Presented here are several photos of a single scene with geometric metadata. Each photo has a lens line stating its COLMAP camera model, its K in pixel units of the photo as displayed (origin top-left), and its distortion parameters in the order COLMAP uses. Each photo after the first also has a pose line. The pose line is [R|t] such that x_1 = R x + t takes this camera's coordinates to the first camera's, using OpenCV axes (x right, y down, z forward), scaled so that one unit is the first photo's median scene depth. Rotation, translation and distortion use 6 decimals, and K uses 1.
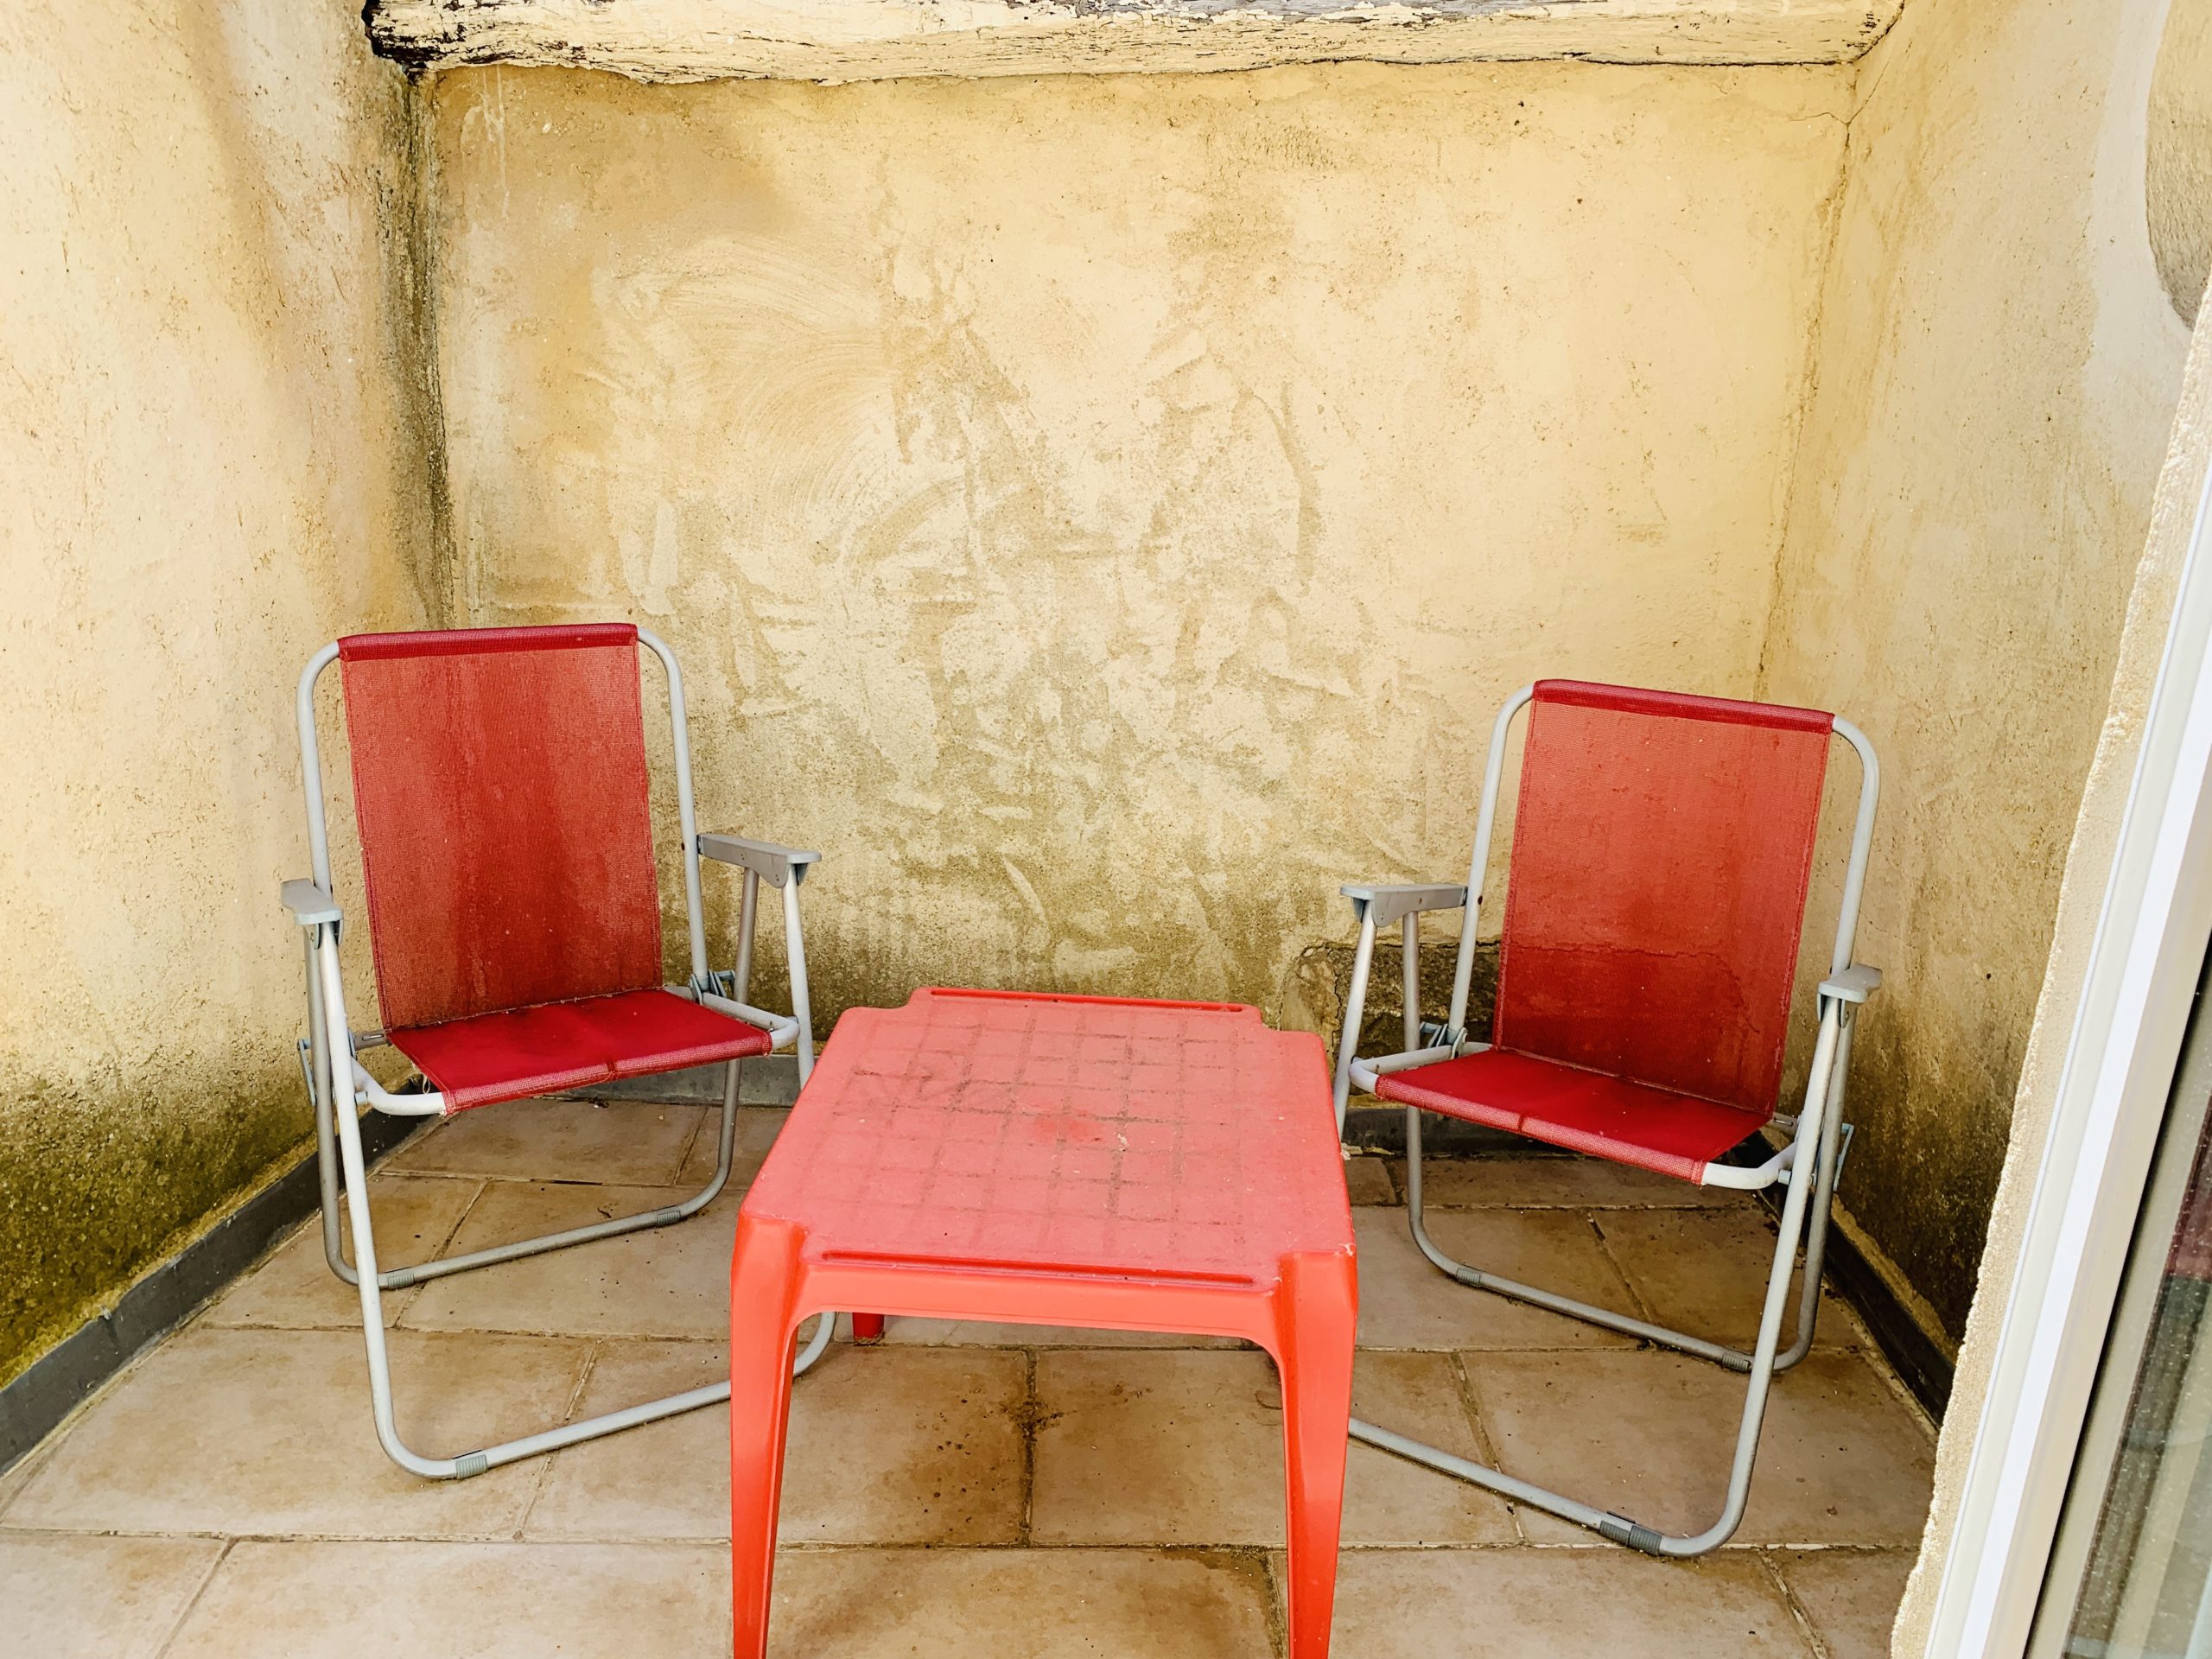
lens RADIAL K [[1684.2, 0, 1115.7], [0, 1684.2, 830.8], [0, 0, 1]] dist [0.038777, -0.033058]
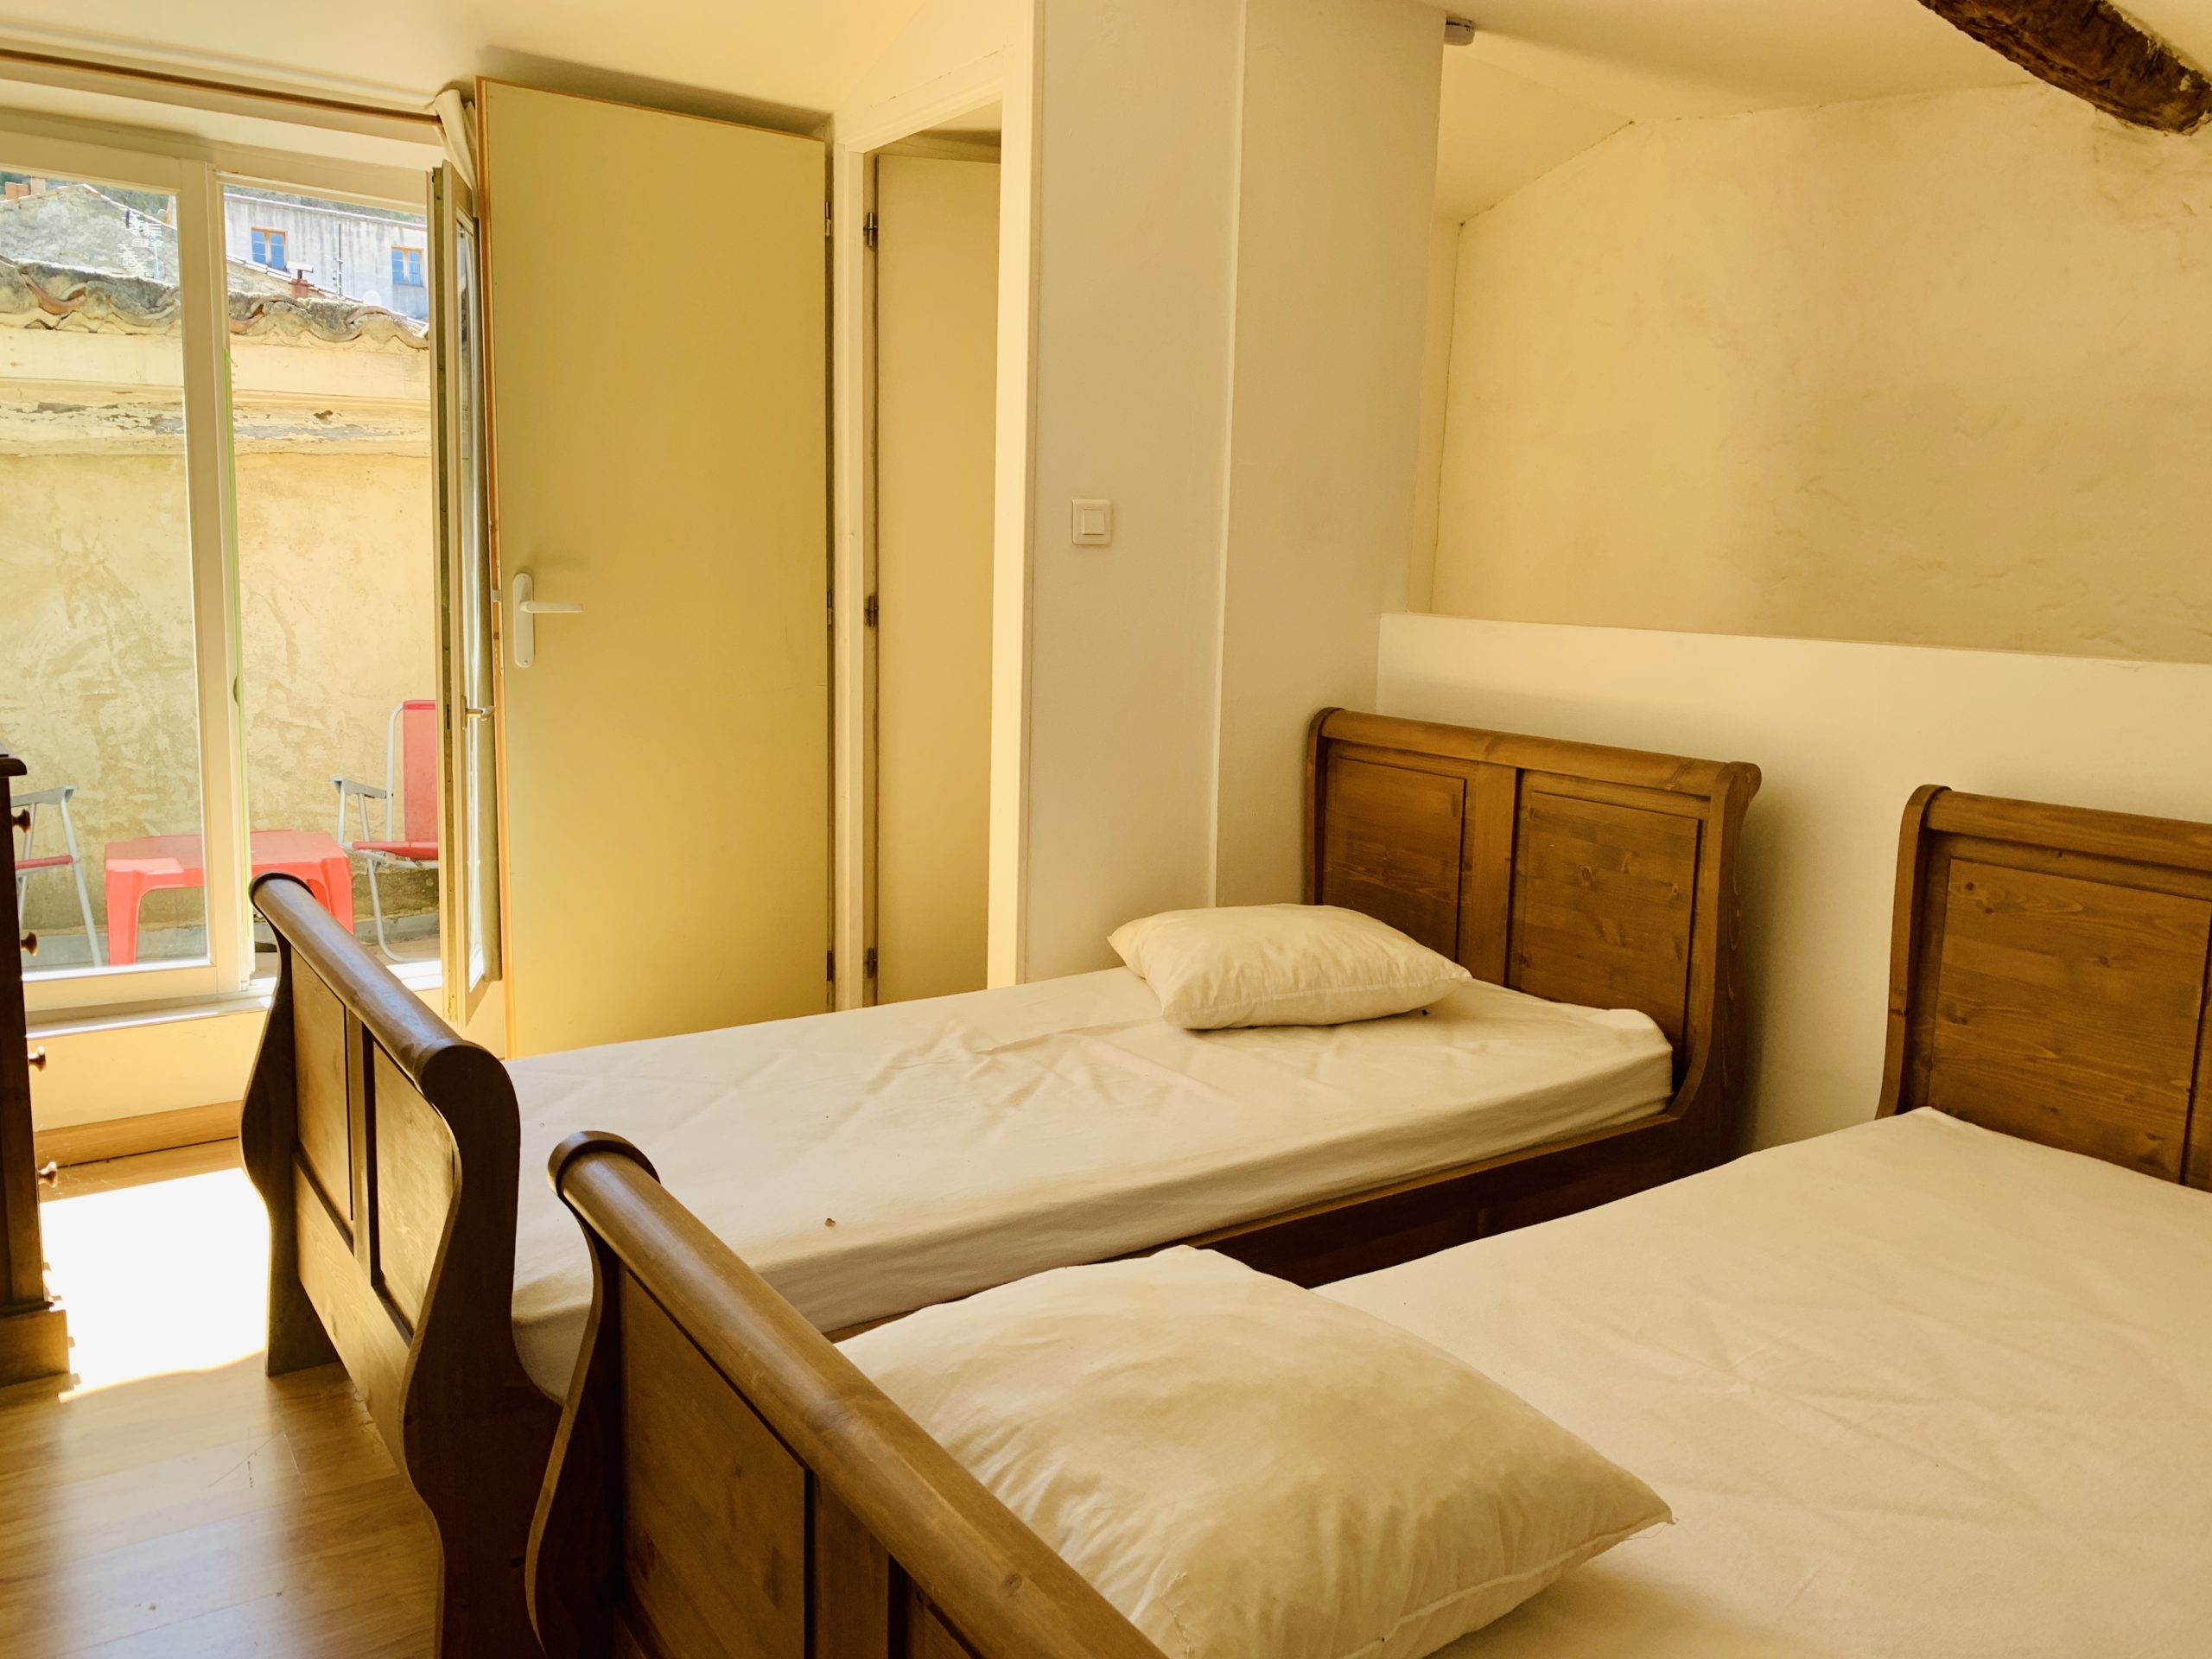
lens RADIAL K [[1684.2, 0, 1104.8], [0, 1684.2, 810.4], [0, 0, 1]] dist [0.038777, -0.033058]
pose [[0.830938, -0.089735, 0.549080, -0.234252], [0.172974, 0.979666, -0.101661, 0.424555], [-0.528793, 0.179451, 0.829564, -1.335618]]
